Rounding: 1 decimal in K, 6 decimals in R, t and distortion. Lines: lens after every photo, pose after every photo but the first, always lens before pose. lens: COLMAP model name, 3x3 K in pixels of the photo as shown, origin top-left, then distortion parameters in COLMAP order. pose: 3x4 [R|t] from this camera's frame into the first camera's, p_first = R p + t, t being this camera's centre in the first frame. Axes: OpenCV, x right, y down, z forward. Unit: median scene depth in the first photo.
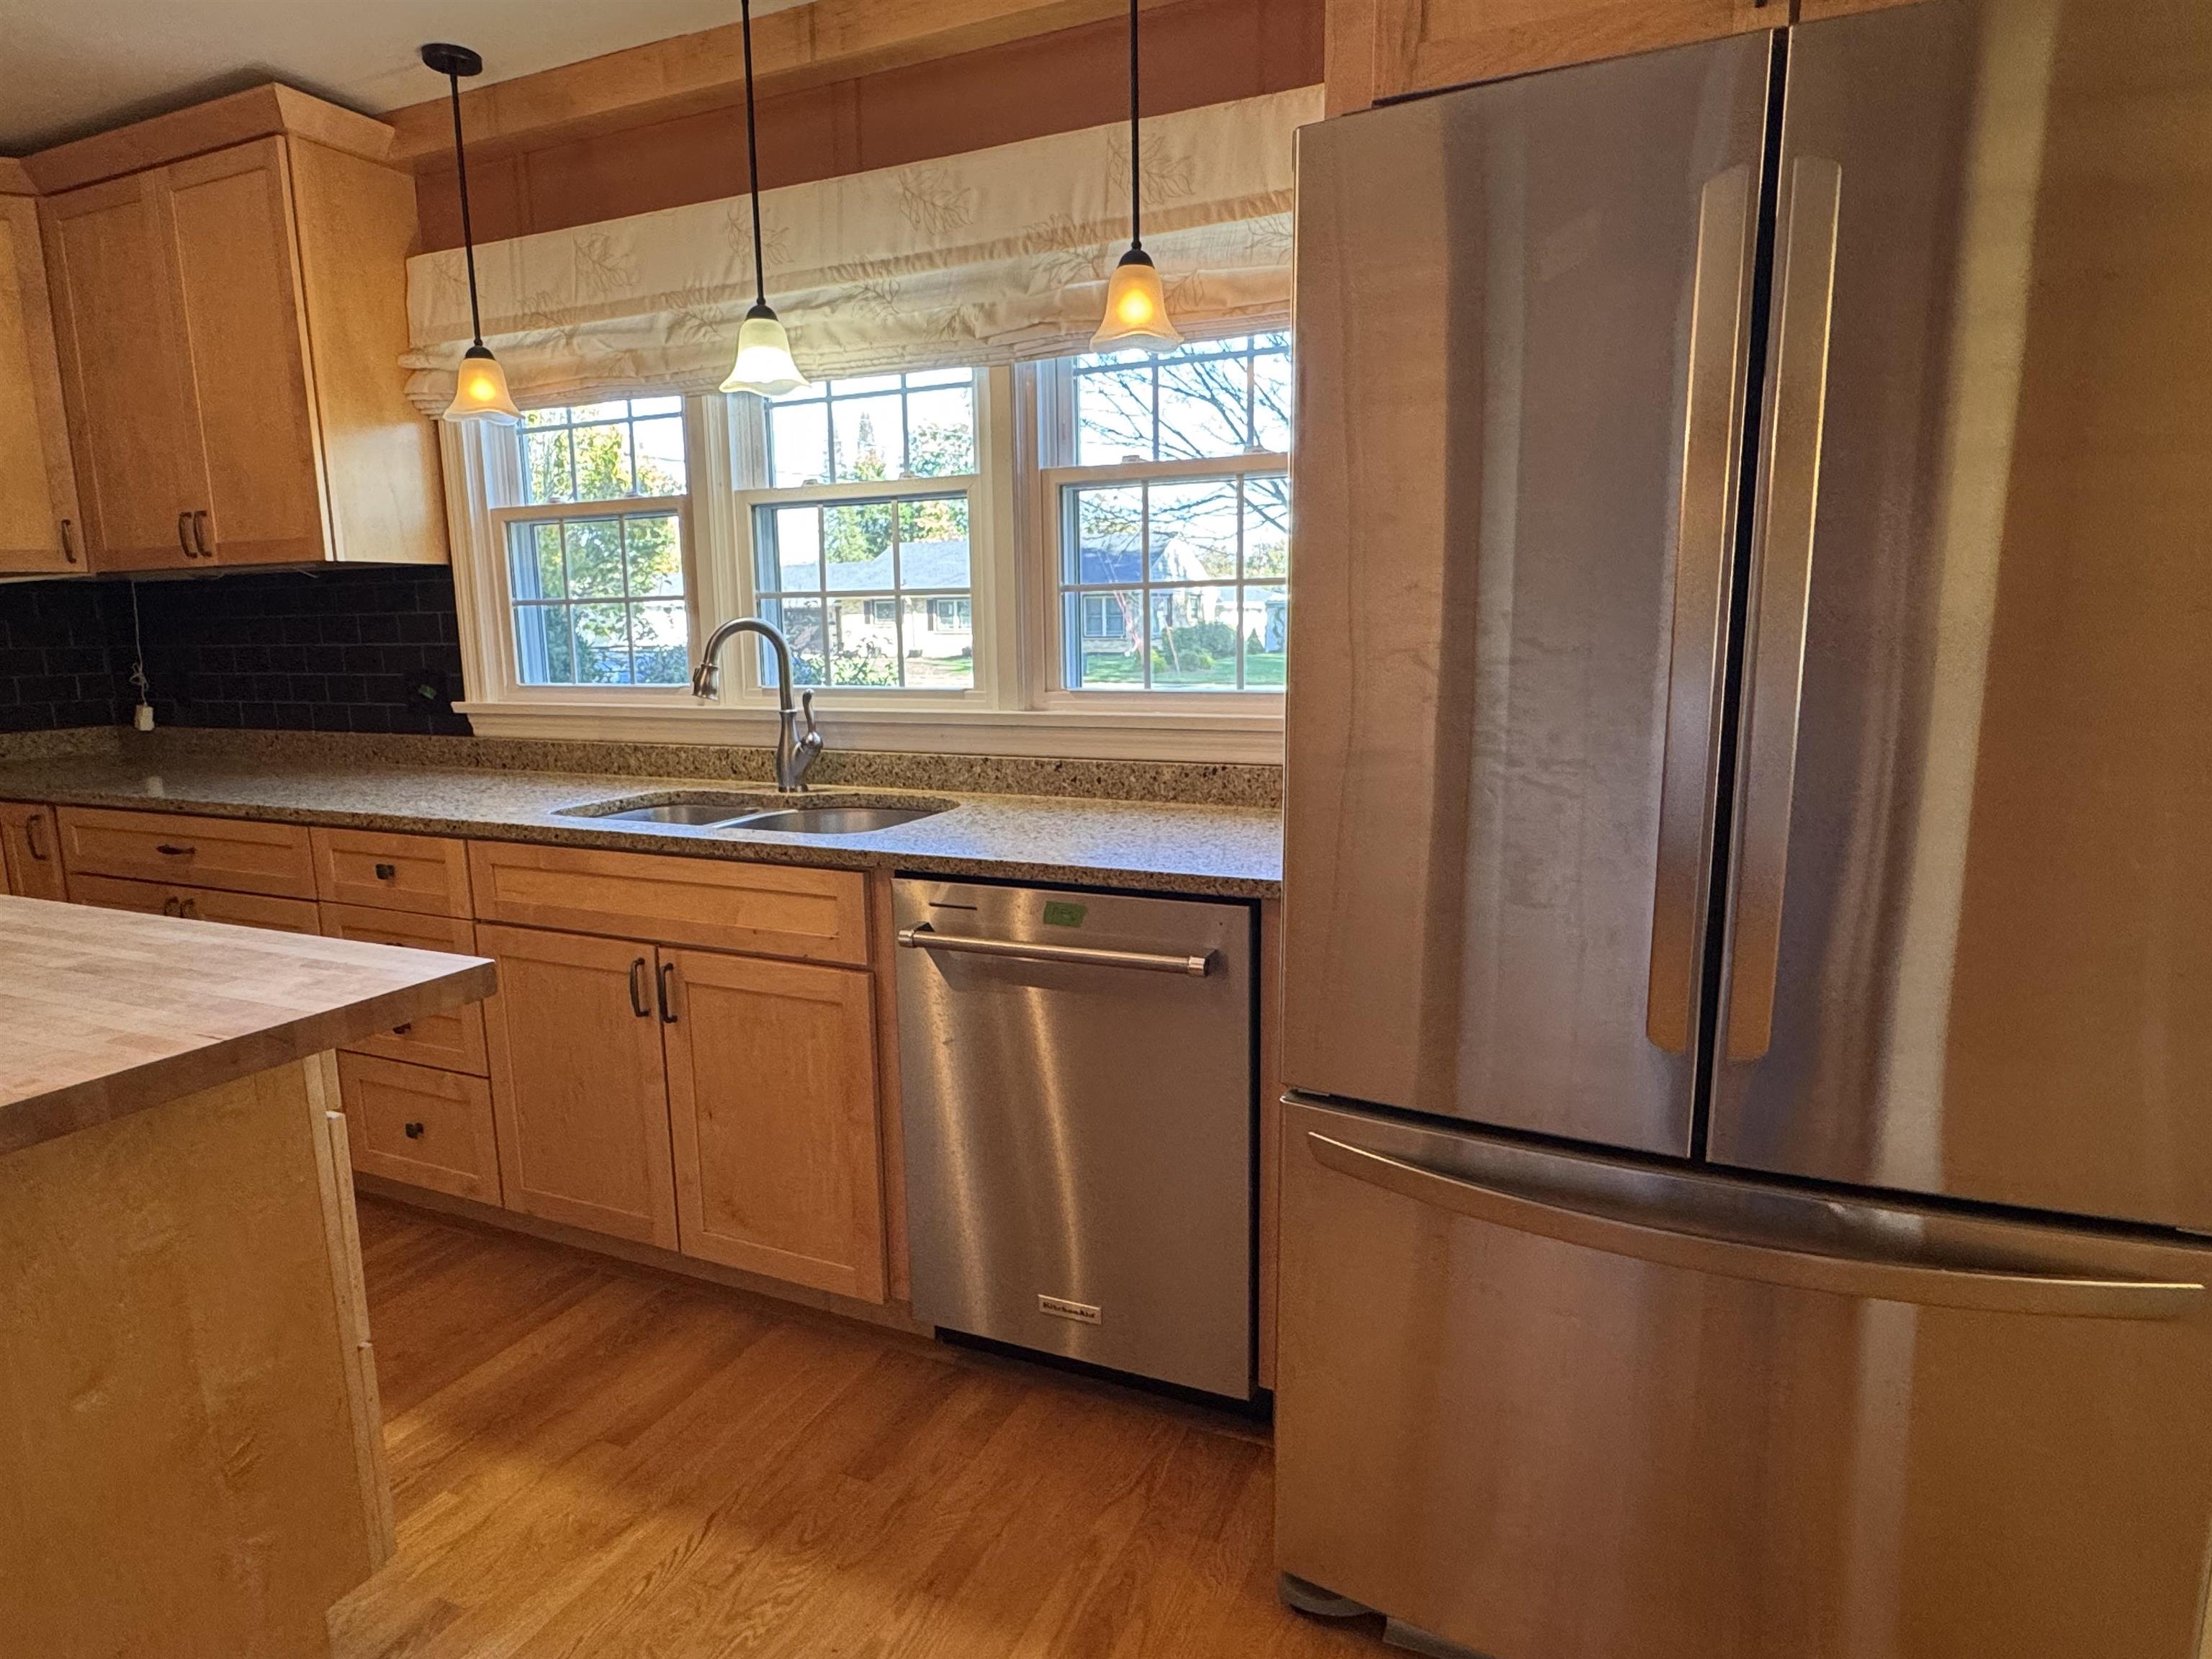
lens RADIAL K [[1262.2, 0, 1100.3], [0, 1262.2, 833.4], [0, 0, 1]] dist [-0.000986, -0.001267]
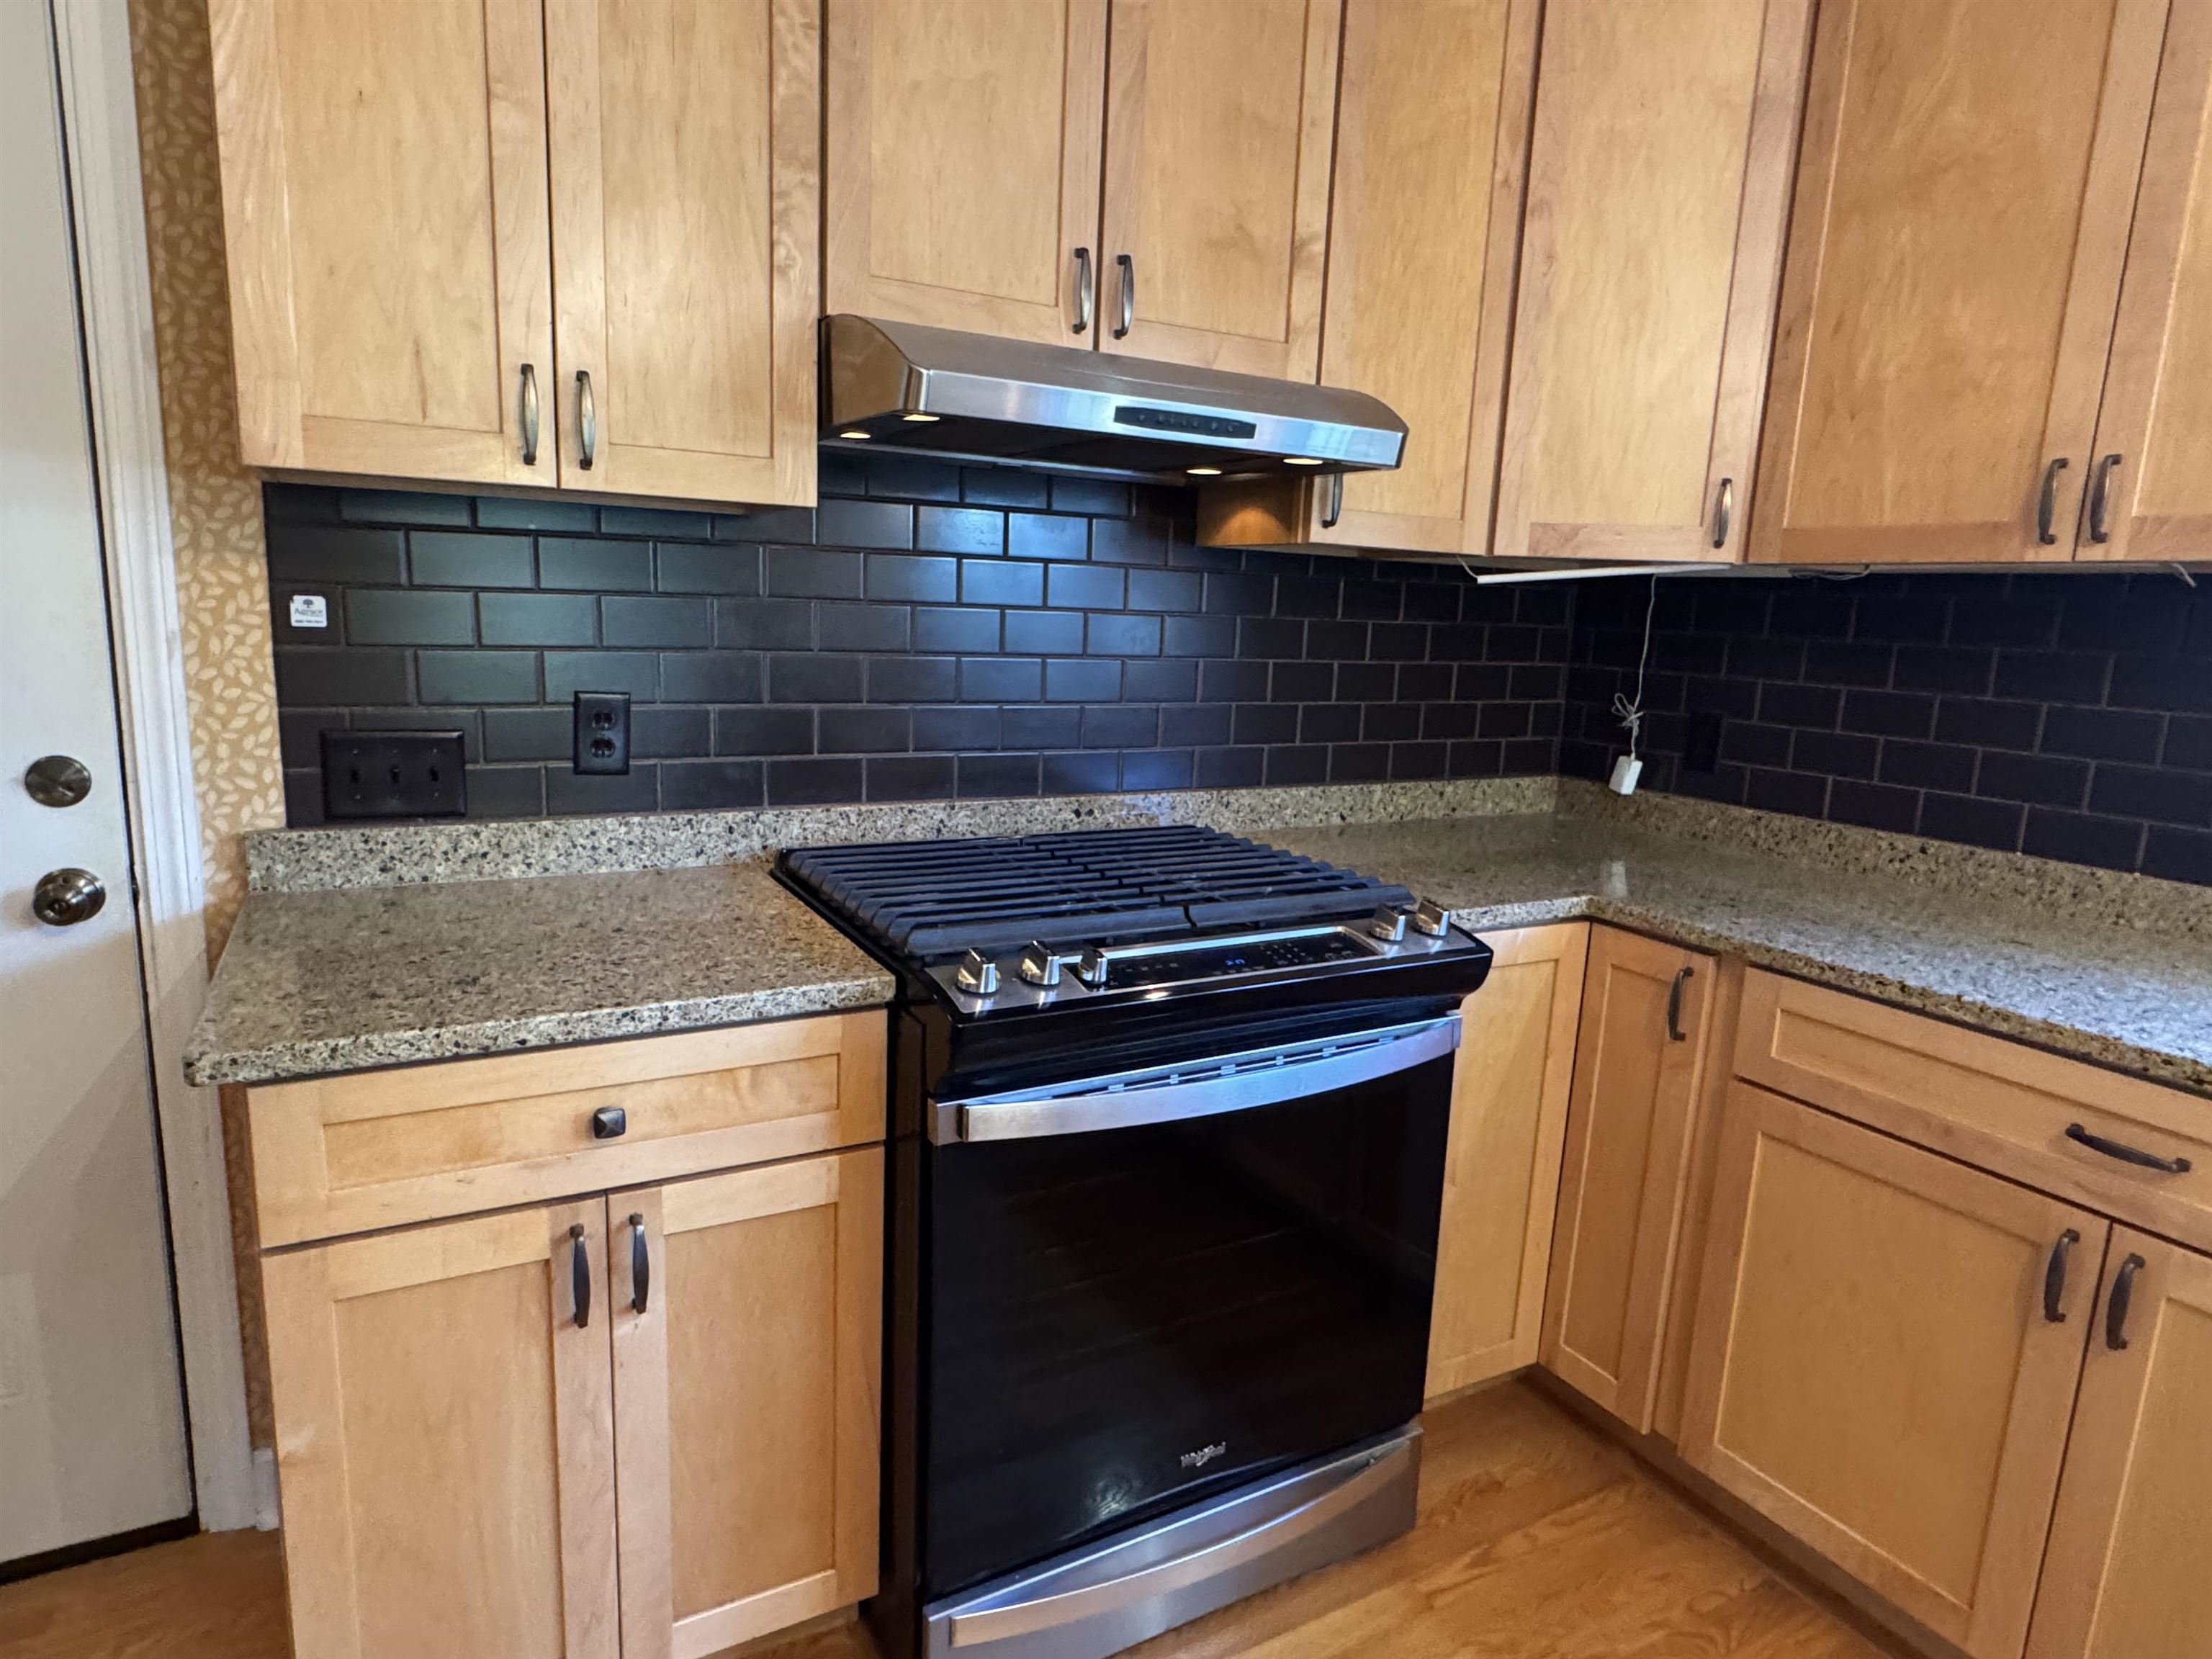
lens RADIAL K [[1262.2, 0, 1099.1], [0, 1262.2, 830.1], [0, 0, 1]] dist [-0.000986, -0.001267]
pose [[0.802228, 0.154664, -0.576636, -0.866686], [-0.152884, 0.986875, 0.052001, -0.079702], [0.577111, 0.046441, 0.815344, 0.410651]]
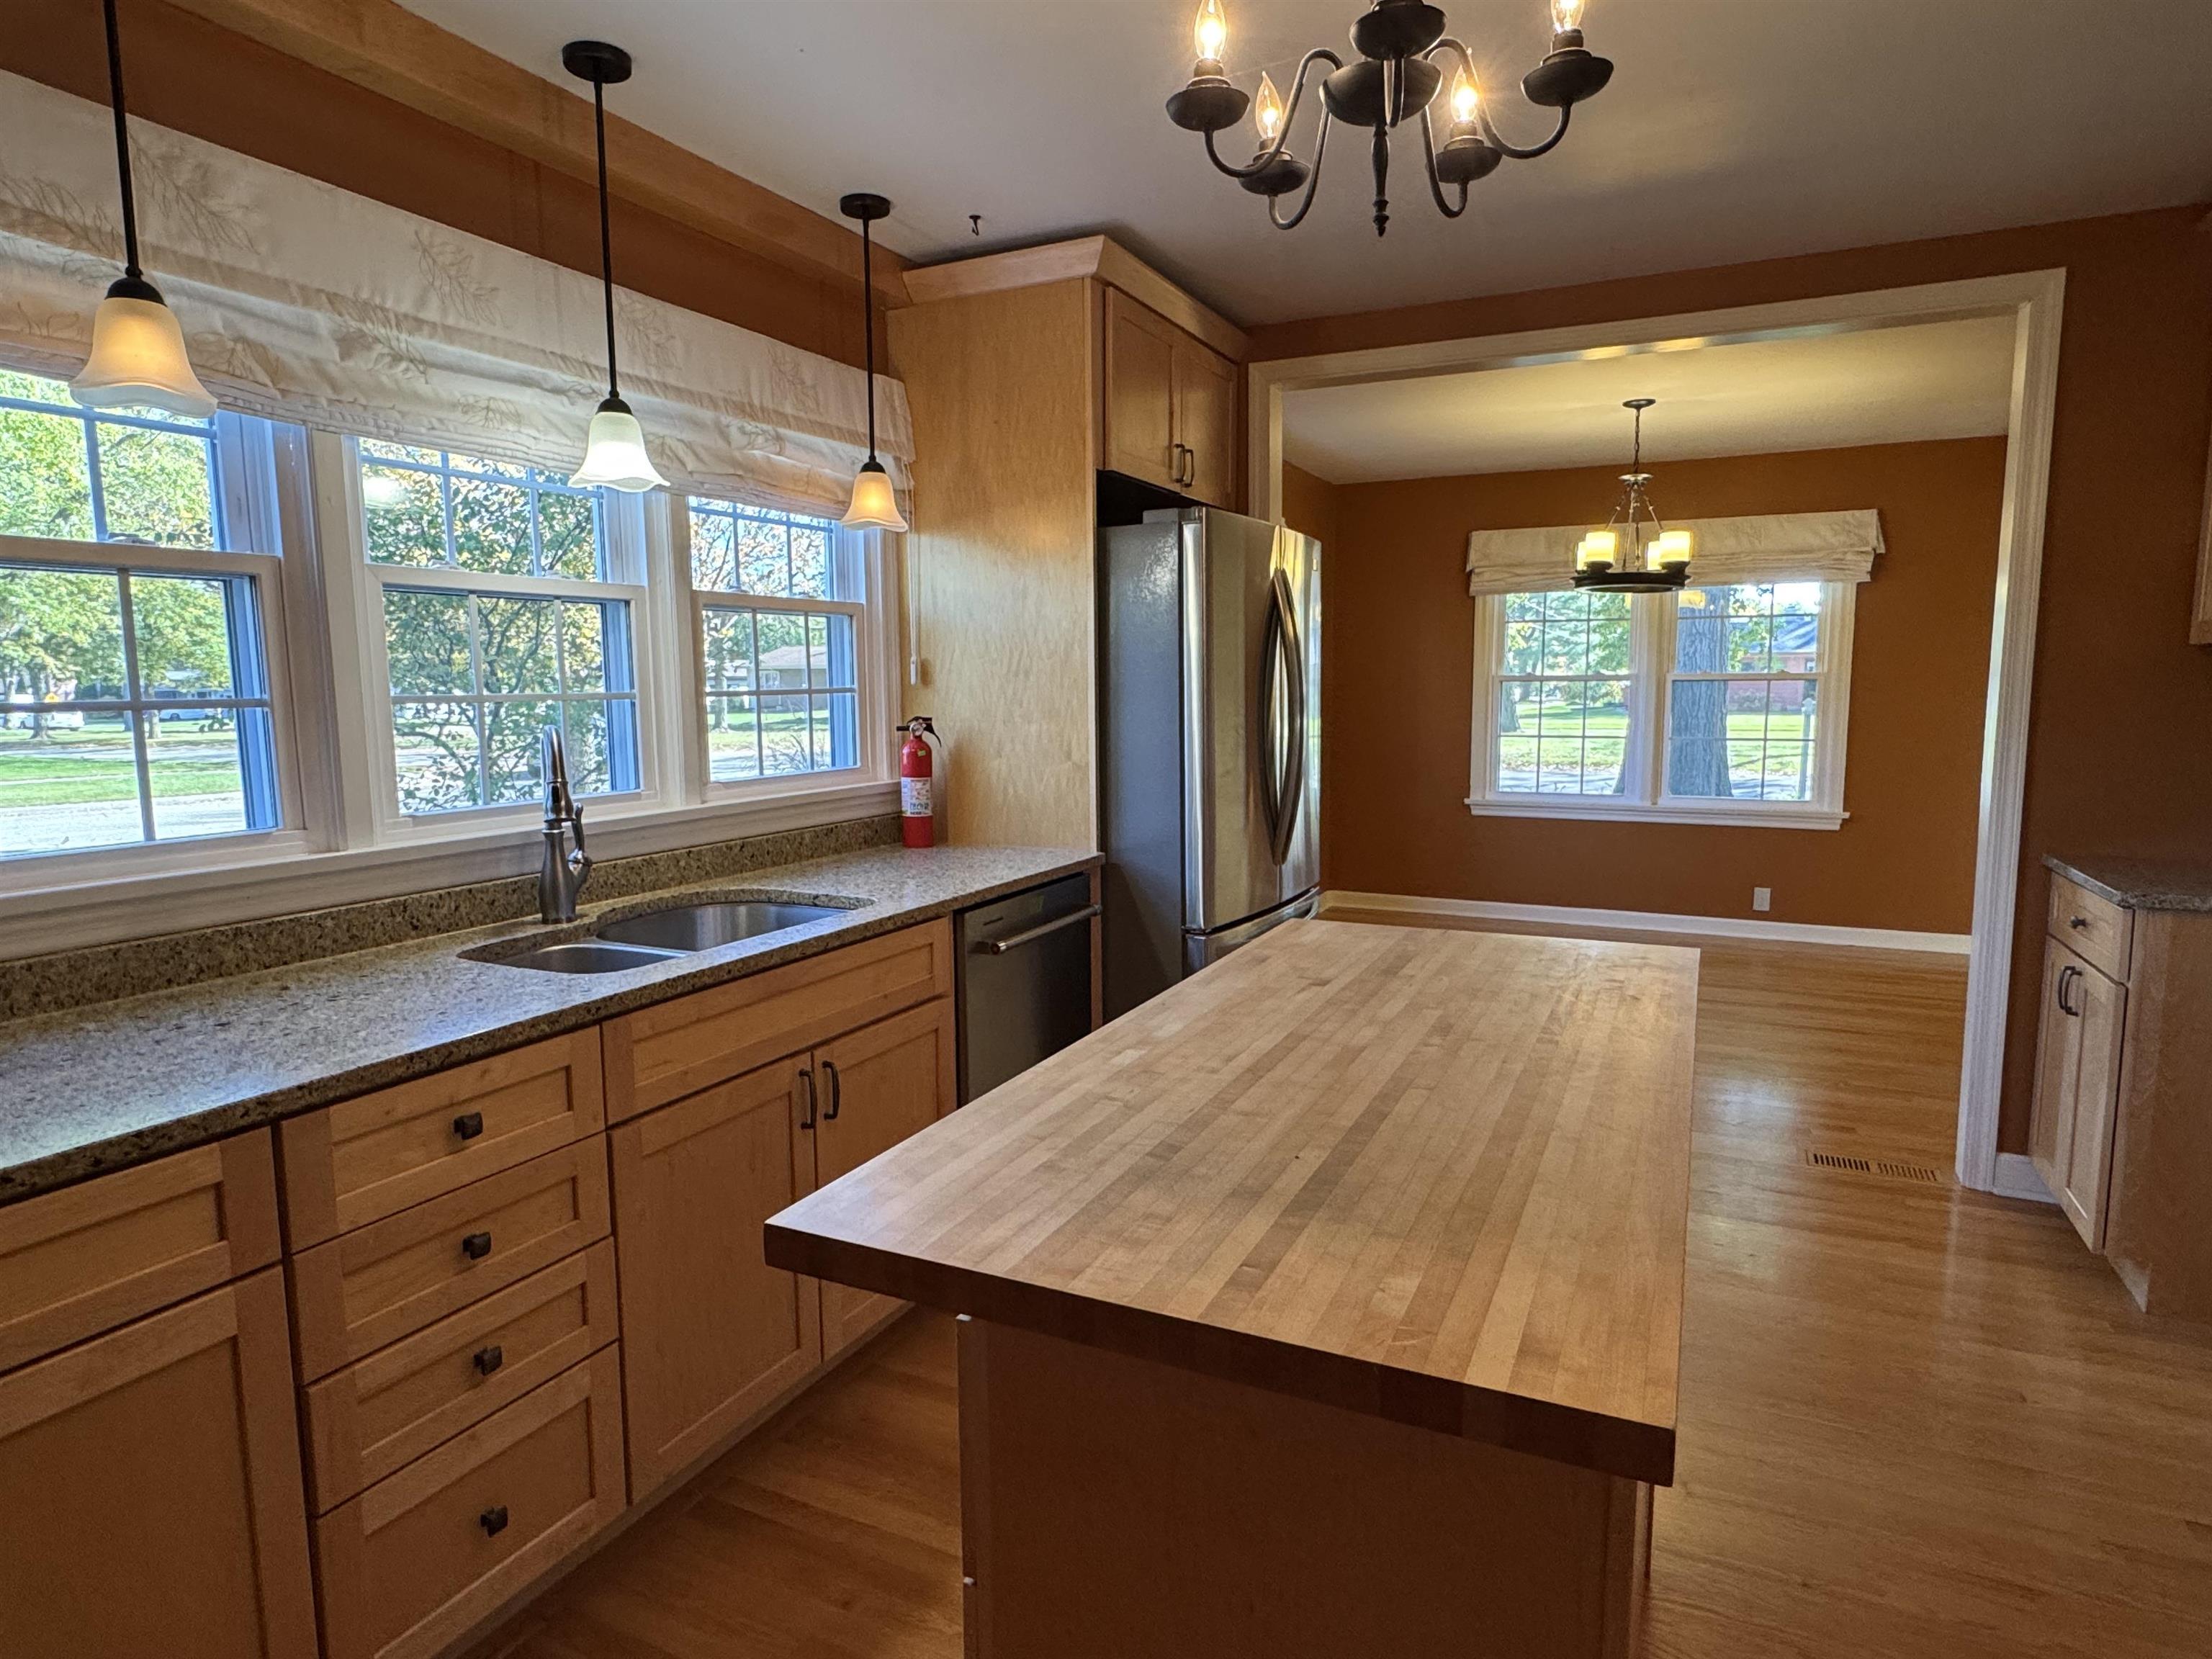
lens RADIAL K [[1262.2, 0, 1105.9], [0, 1262.2, 830.6], [0, 0, 1]] dist [-0.000986, -0.001267]
pose [[0.029093, -0.103951, 0.994157, -1.167084], [0.176896, 0.979415, 0.097233, -0.120843], [-0.983800, 0.173033, 0.046883, 0.615143]]
